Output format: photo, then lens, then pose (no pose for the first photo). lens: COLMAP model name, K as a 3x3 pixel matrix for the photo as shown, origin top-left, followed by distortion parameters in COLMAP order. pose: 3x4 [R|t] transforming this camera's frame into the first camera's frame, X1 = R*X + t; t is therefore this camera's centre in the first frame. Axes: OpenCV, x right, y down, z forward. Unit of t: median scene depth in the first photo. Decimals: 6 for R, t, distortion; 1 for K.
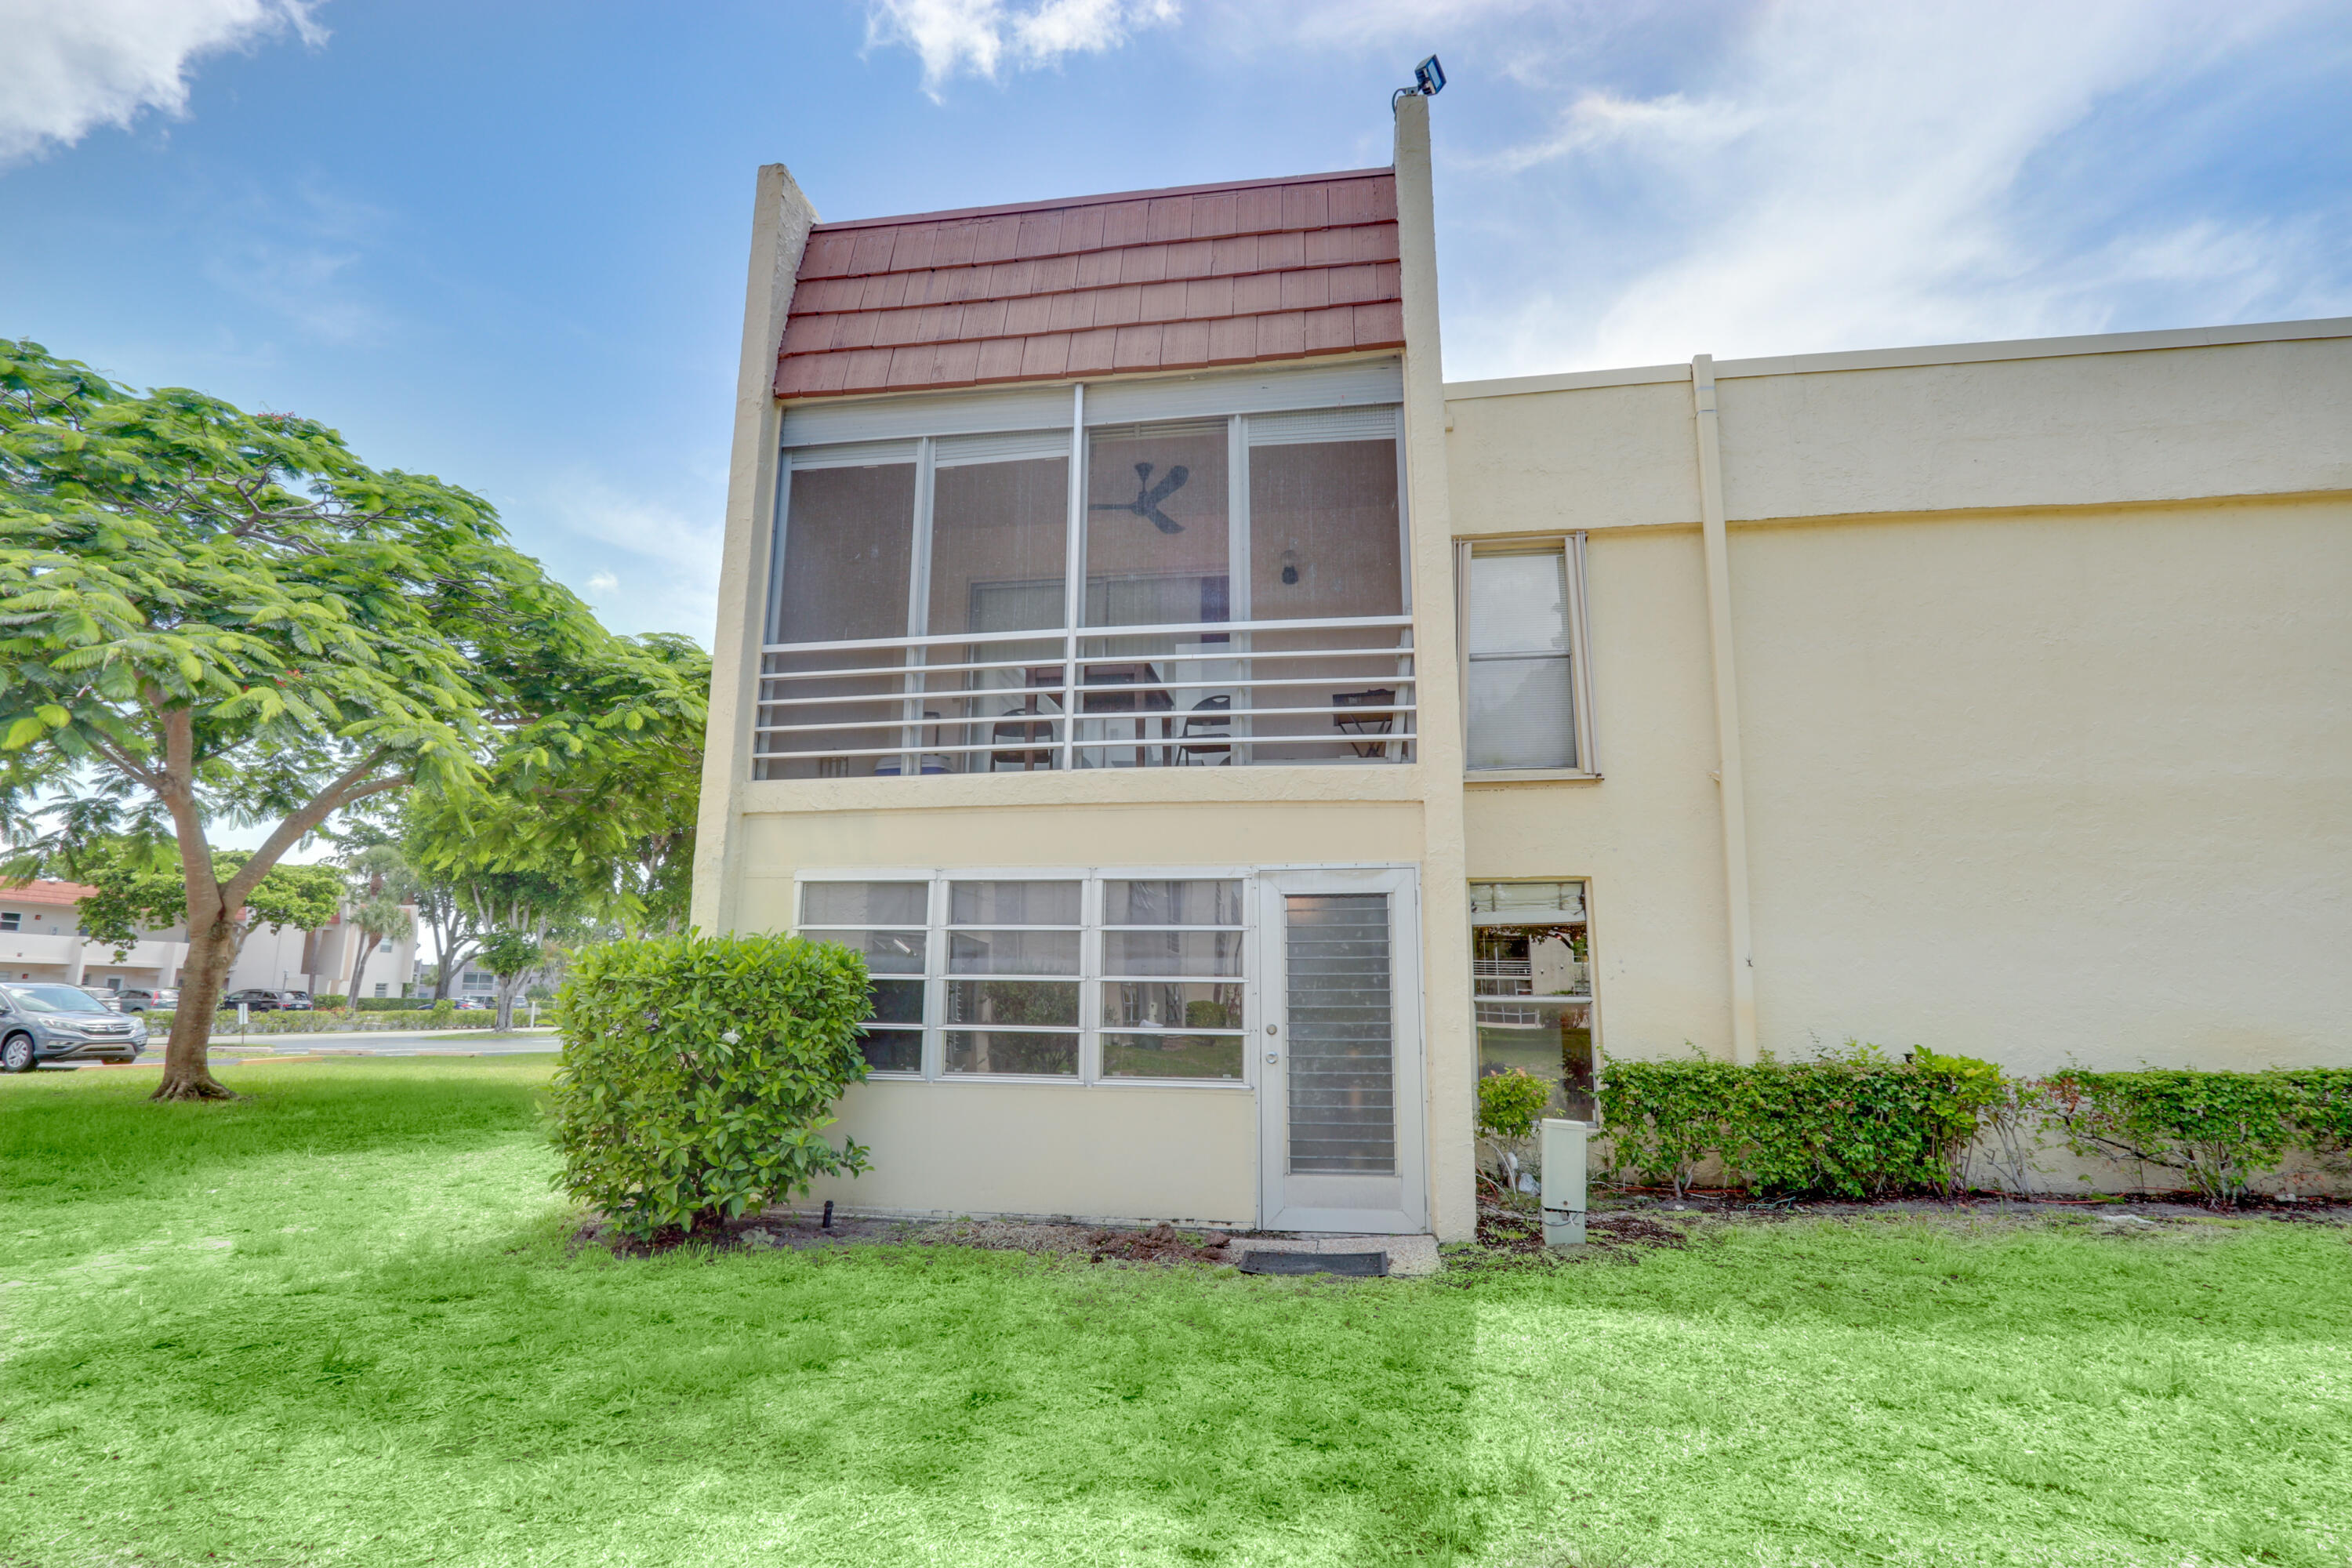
lens RADIAL K [[1100.2, 0, 1159.7], [0, 1100.2, 791.2], [0, 0, 1]] dist [-0.017144, 0.003799]
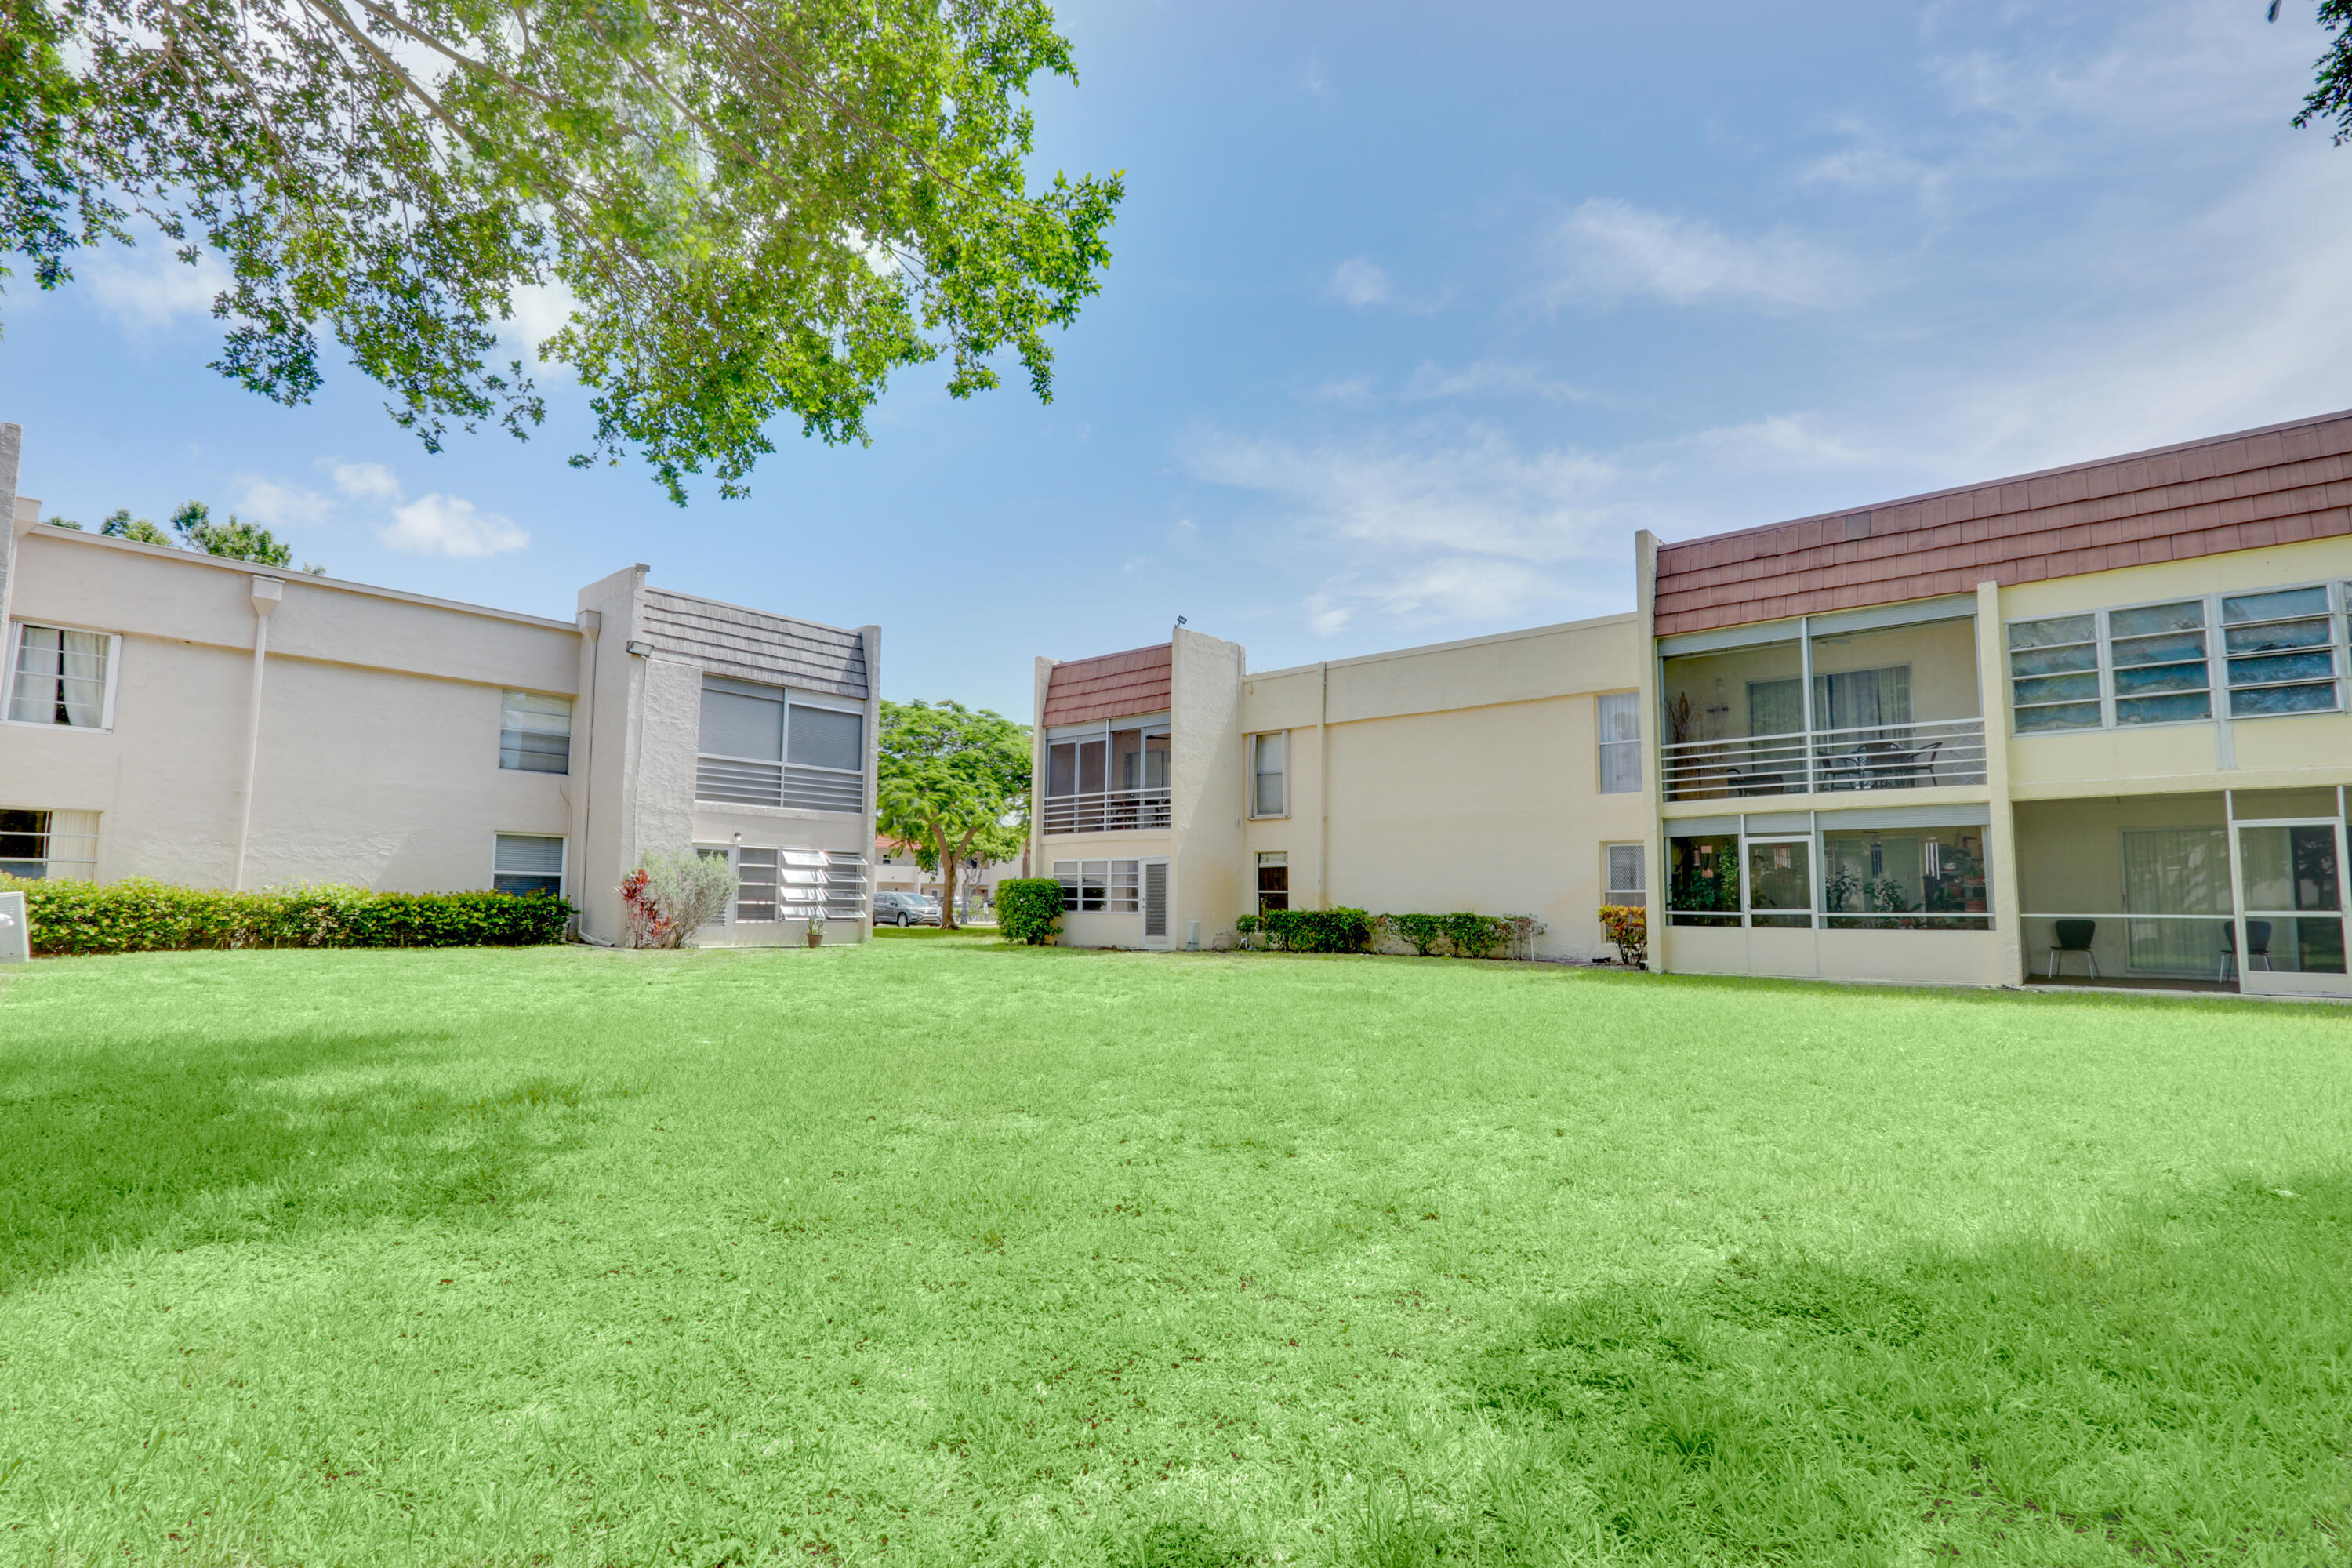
lens RADIAL K [[1100.2, 0, 1185.6], [0, 1100.2, 791.1], [0, 0, 1]] dist [-0.017144, 0.003799]
pose [[0.856903, -0.056045, -0.512421, 1.861616], [0.100594, 0.993141, 0.059597, -0.315790], [0.505567, -0.102616, 0.856664, -1.843054]]
